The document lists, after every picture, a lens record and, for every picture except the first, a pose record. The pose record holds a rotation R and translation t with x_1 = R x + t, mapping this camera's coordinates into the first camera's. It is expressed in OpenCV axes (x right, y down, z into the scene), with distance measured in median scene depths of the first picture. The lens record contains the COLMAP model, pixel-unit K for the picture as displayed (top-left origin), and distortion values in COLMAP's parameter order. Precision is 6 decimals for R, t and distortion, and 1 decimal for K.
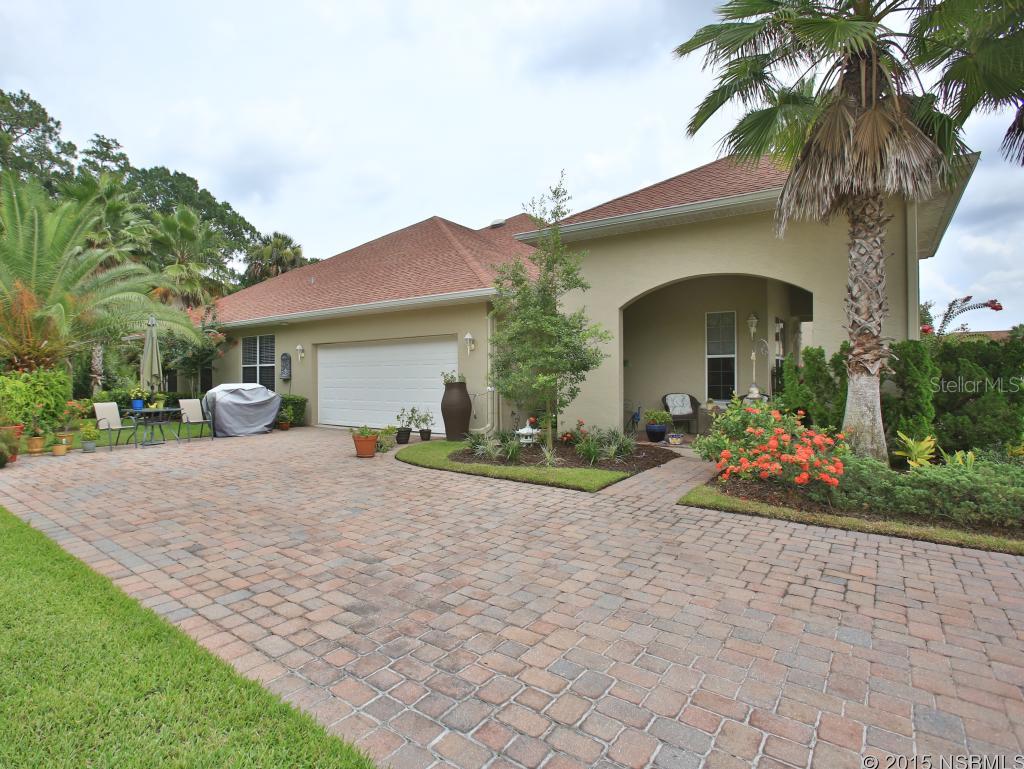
lens RADIAL K [[525.5, 0, 448.6], [0, 525.5, 388.2], [0, 0, 1]] dist [-0.053137, 0.018323]
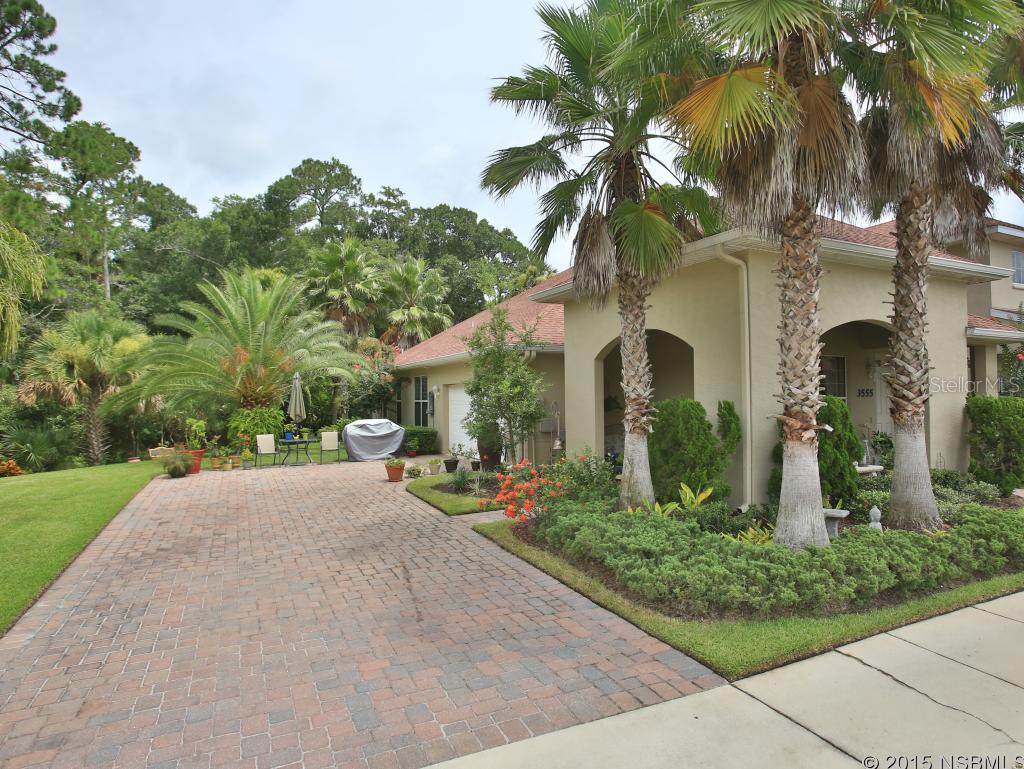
lens RADIAL K [[577.7, 0, 512.0], [0, 577.7, 384.5], [0, 0, 1]] dist [-0.001551, 0.000168]
pose [[0.908881, -0.017250, -0.416699, 0.520852], [-0.000567, 0.999092, -0.042596, -0.035951], [0.417055, 0.038950, 0.908046, -0.136727]]
